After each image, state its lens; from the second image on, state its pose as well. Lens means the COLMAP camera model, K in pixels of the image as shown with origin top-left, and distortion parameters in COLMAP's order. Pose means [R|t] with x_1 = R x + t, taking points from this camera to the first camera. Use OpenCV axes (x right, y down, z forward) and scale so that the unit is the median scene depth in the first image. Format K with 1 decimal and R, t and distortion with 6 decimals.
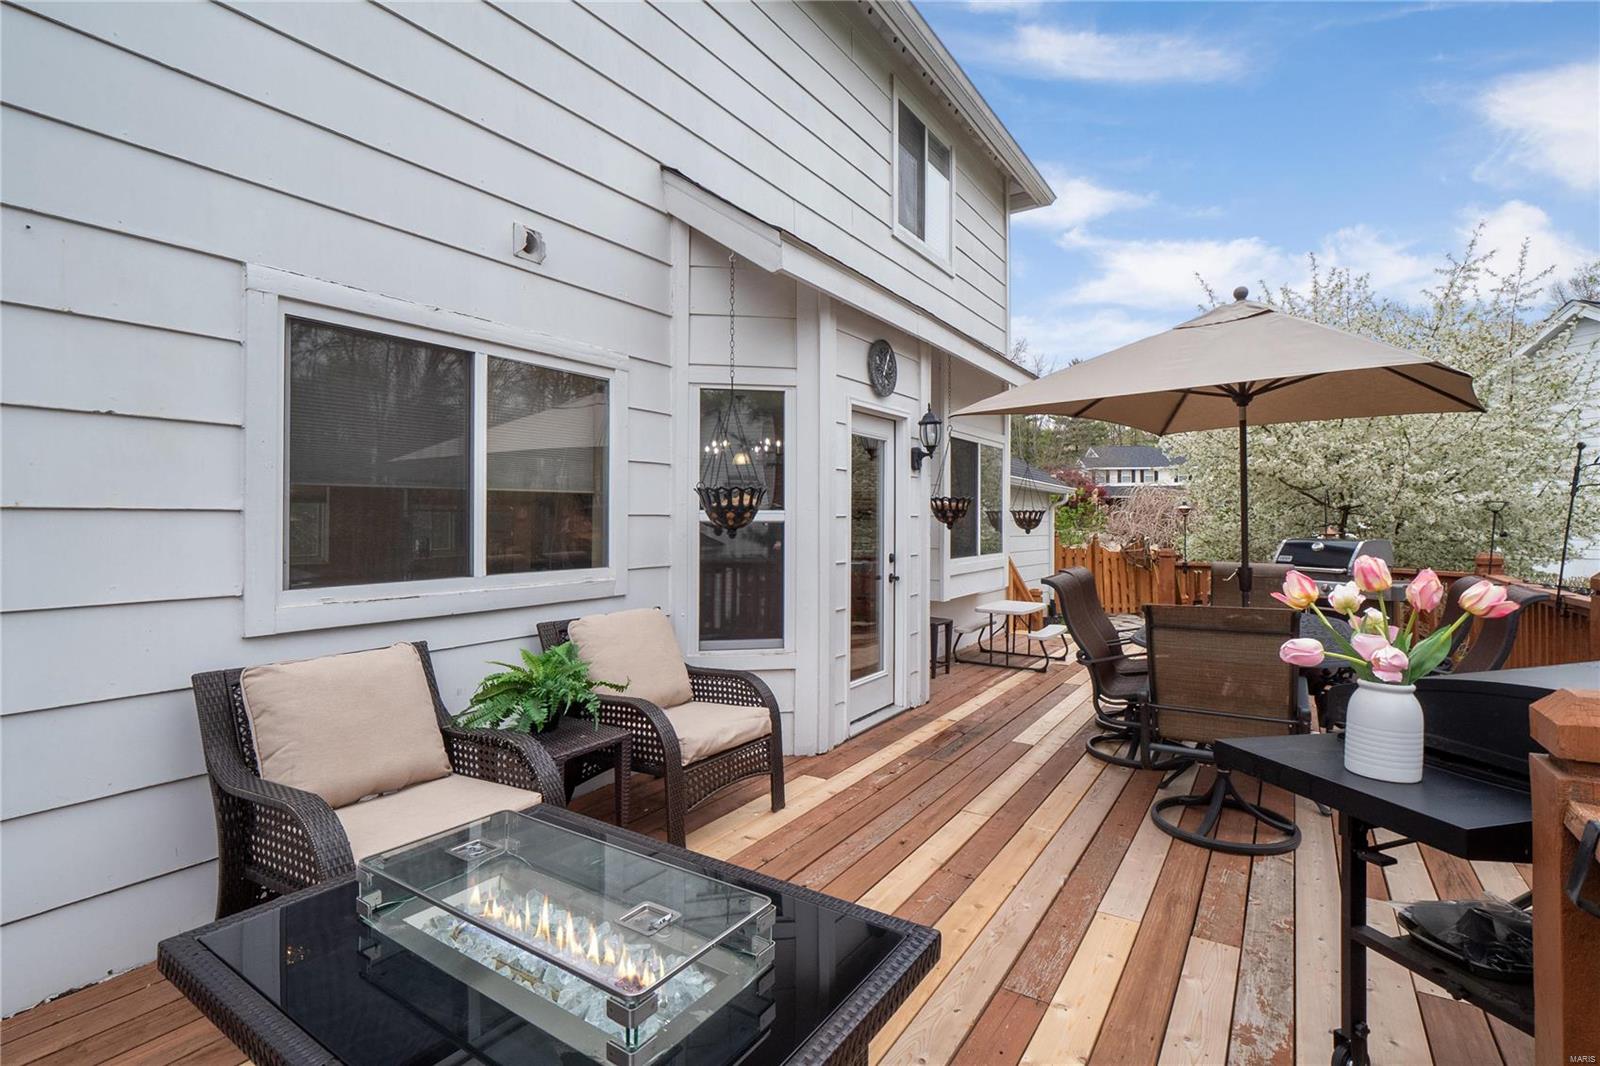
lens RADIAL K [[759.7, 0, 793.8], [0, 759.7, 522.2], [0, 0, 1]] dist [-0.014298, -0.002087]
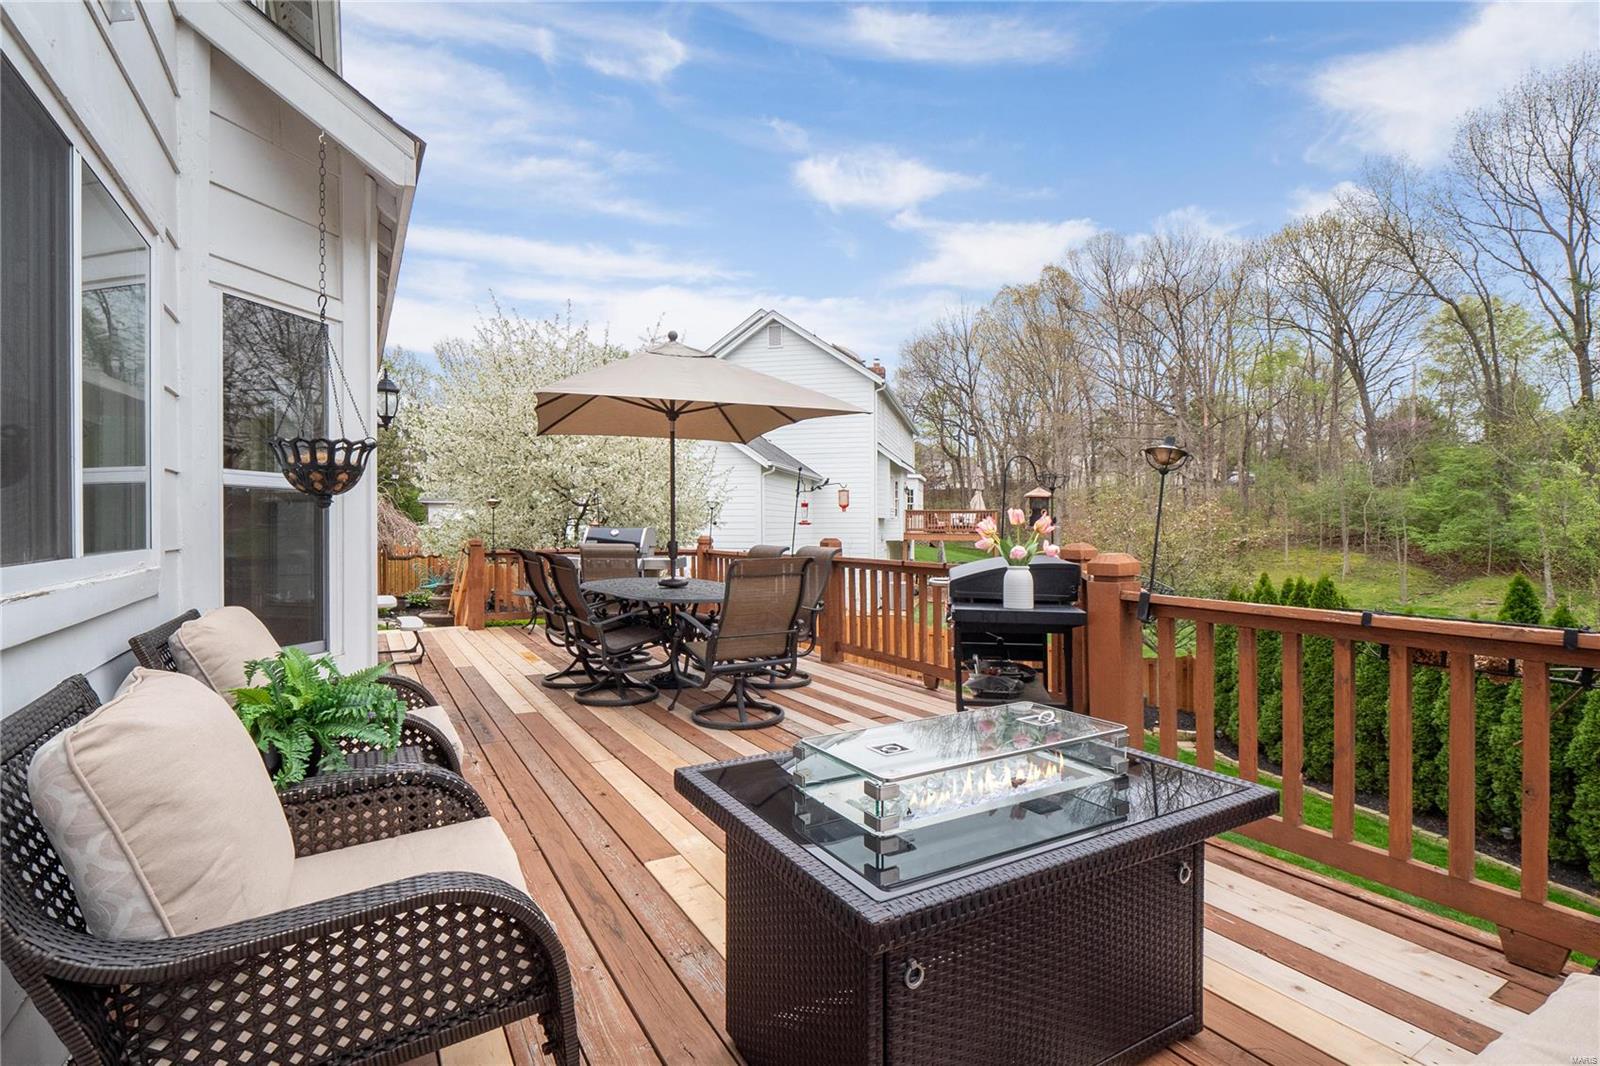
lens RADIAL K [[759.7, 0, 799.4], [0, 759.7, 532.6], [0, 0, 1]] dist [-0.014298, -0.002087]
pose [[0.428558, -0.005779, 0.903496, -0.557794], [-0.001320, 0.999974, 0.007022, 0.040906], [-0.903513, -0.004202, 0.428540, 0.243765]]
